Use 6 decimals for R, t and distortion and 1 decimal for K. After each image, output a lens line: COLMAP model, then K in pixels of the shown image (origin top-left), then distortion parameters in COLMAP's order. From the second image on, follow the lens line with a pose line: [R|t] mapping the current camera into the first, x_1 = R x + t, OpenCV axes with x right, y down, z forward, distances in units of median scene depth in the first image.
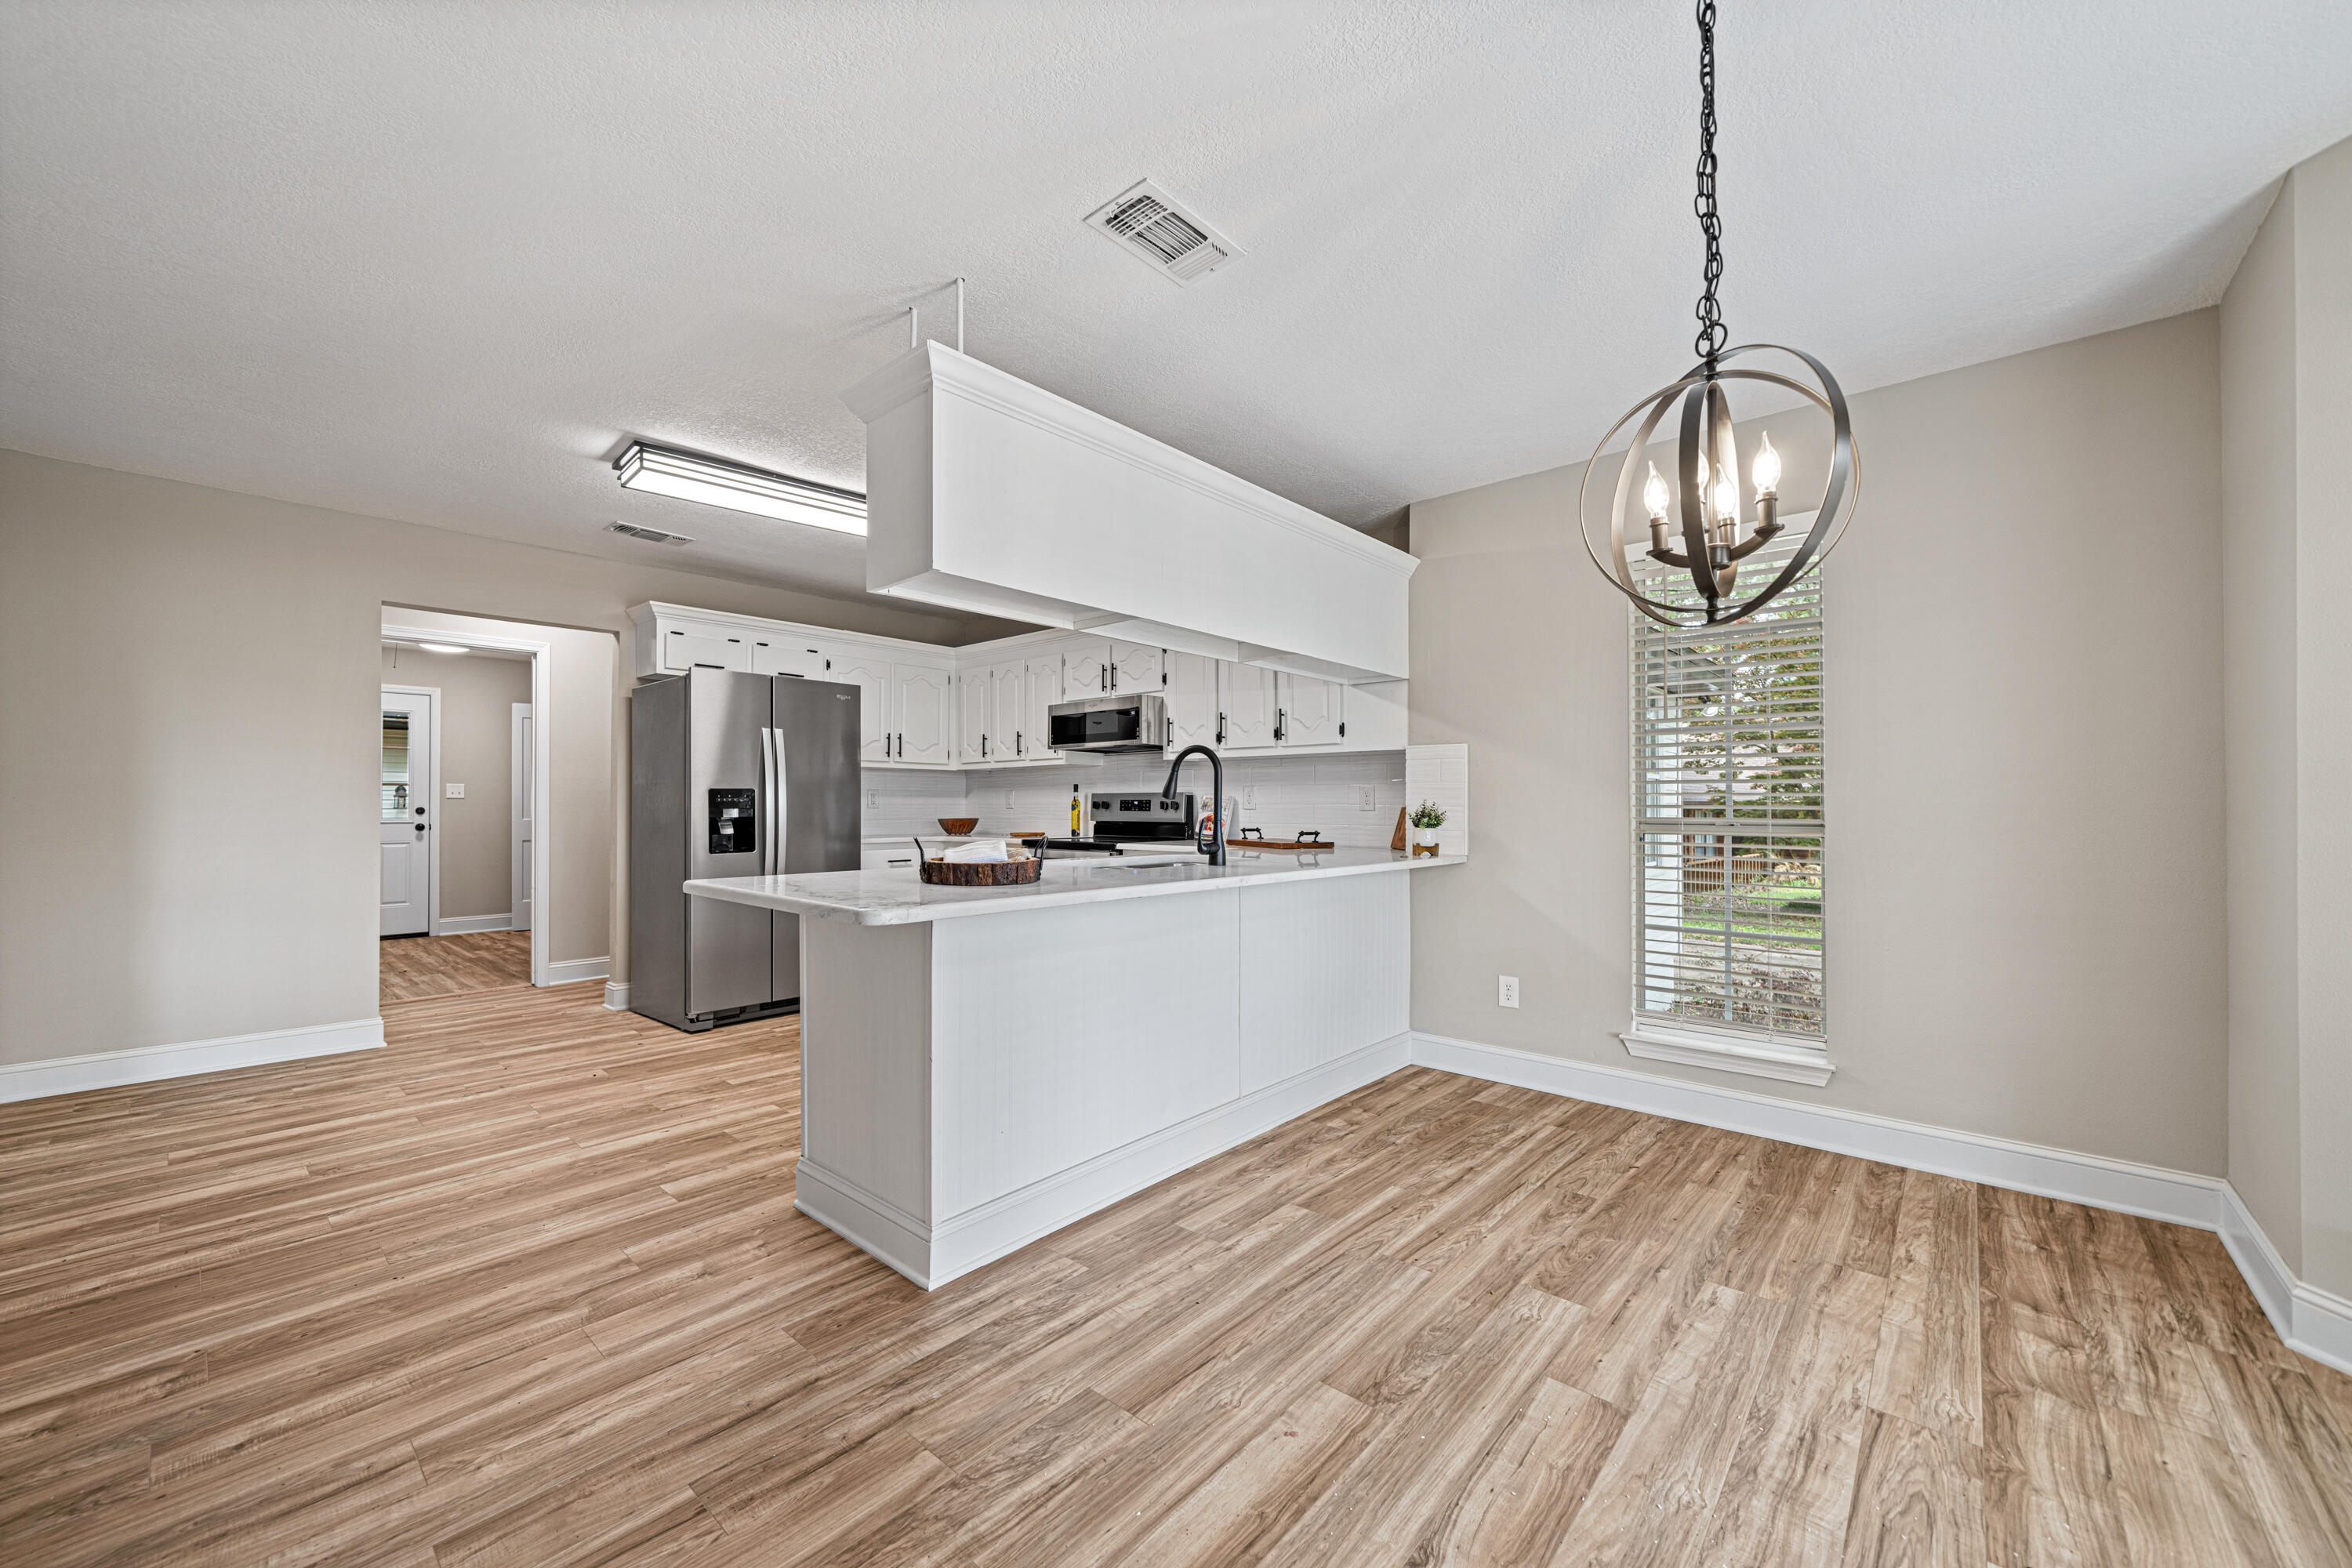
lens RADIAL K [[889.2, 0, 1158.5], [0, 889.2, 791.7], [0, 0, 1]] dist [0.000389, 0.000375]
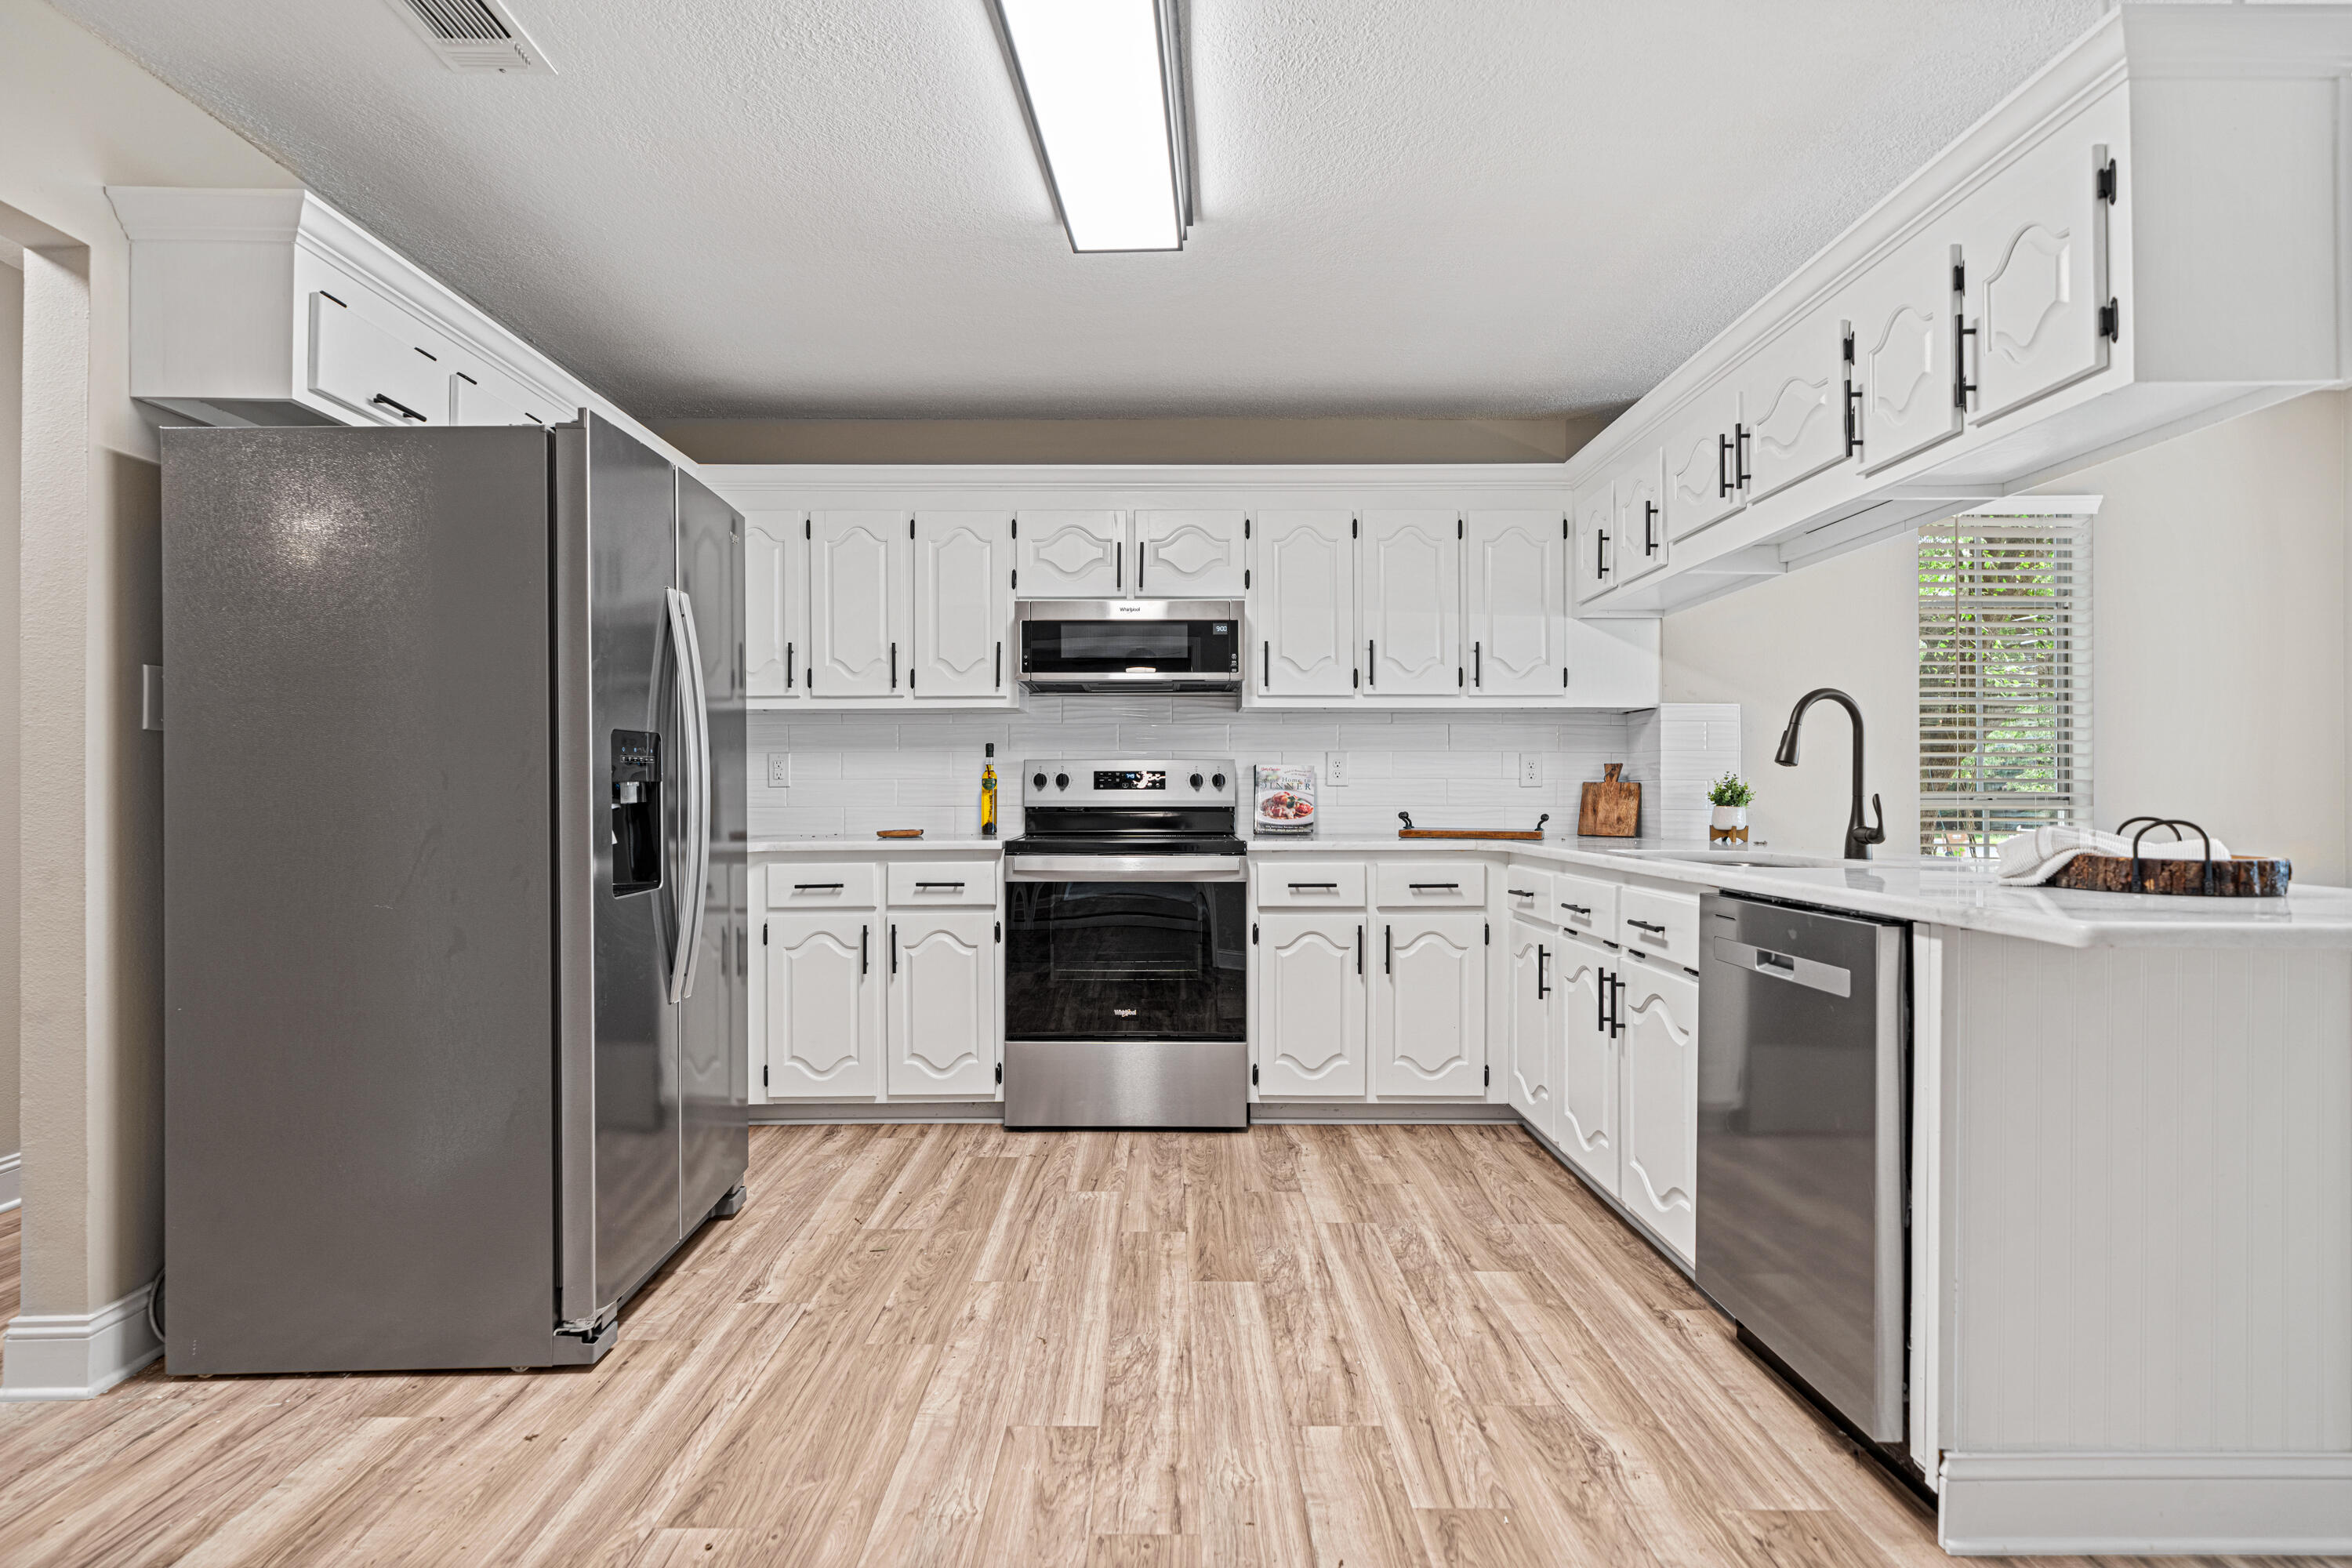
lens RADIAL K [[1206.7, 0, 1165.3], [0, 1206.7, 786.9], [0, 0, 1]] dist [0.000404, 0.000201]
pose [[0.743787, -0.001022, 0.668416, -0.471077], [-0.008737, 0.999899, 0.011250, 0.008690], [-0.668360, -0.014208, 0.743702, 0.309030]]
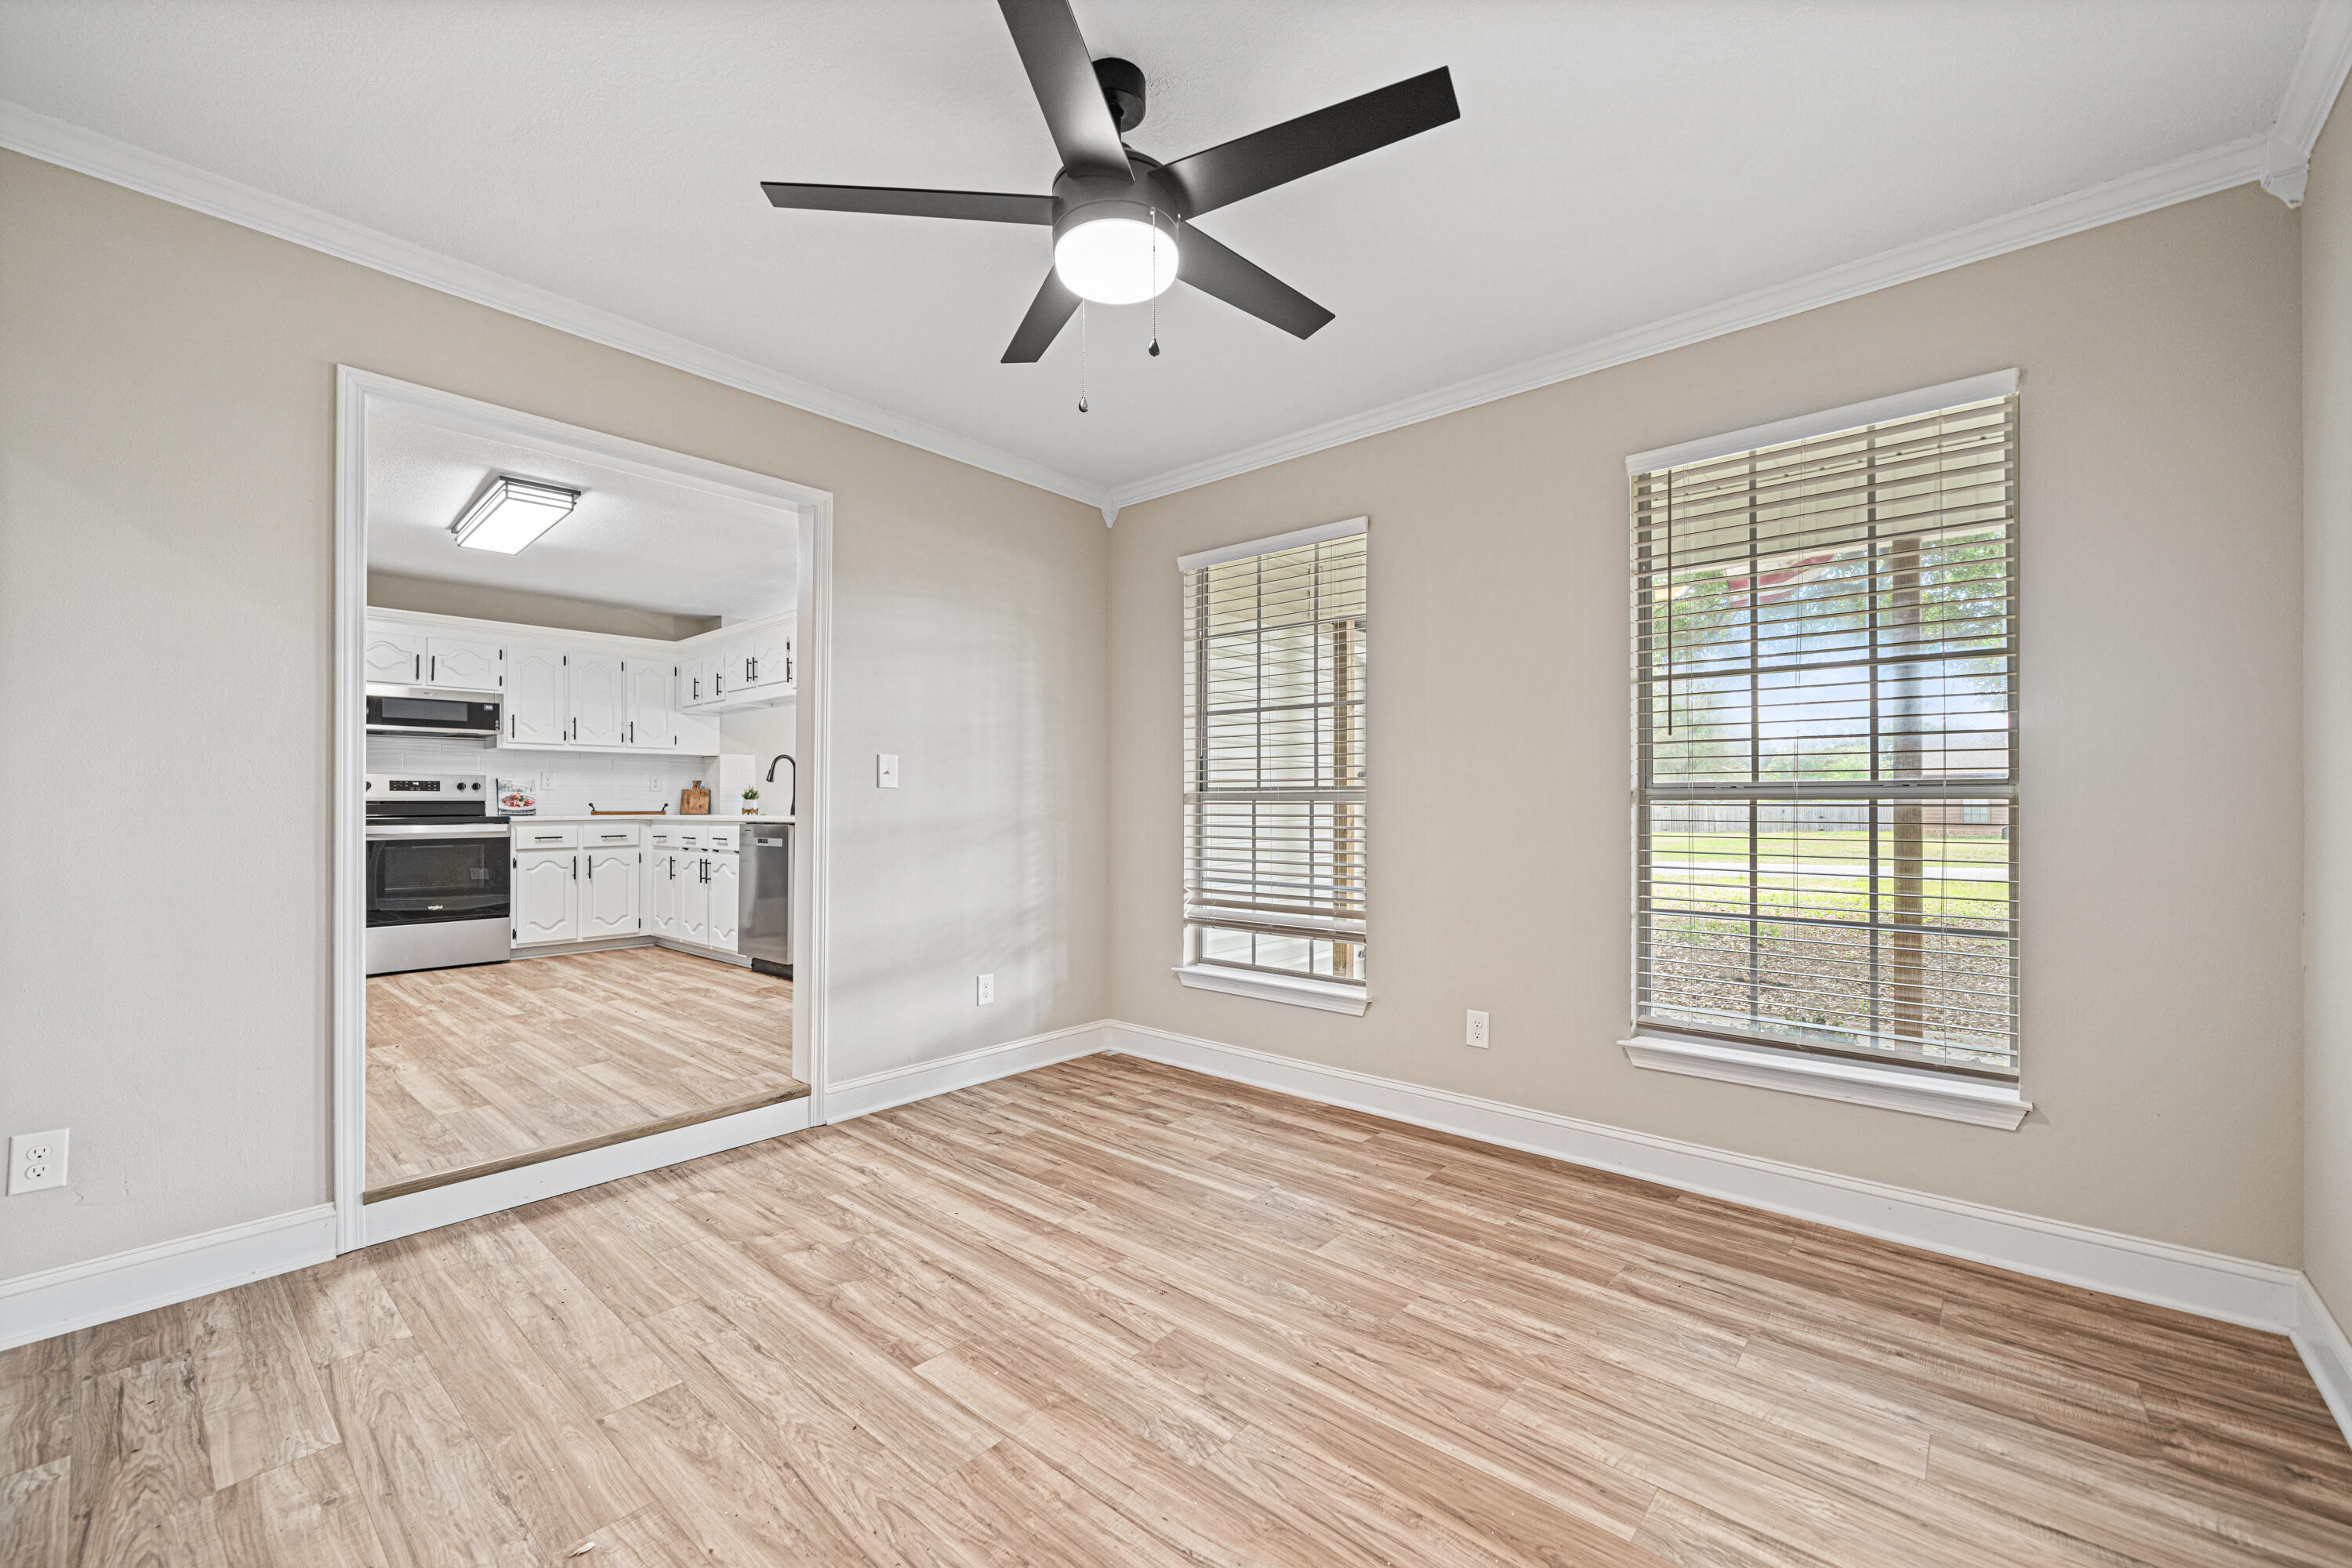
lens RADIAL K [[934.5, 0, 1173.0], [0, 934.5, 795.0], [0, 0, 1]] dist [-0.013276, -0.000148]
pose [[-0.020145, 0.004113, 0.999789, -0.979054], [-0.013387, 0.999901, -0.004383, 0.015975], [-0.999707, -0.013472, -0.020088, 0.087741]]
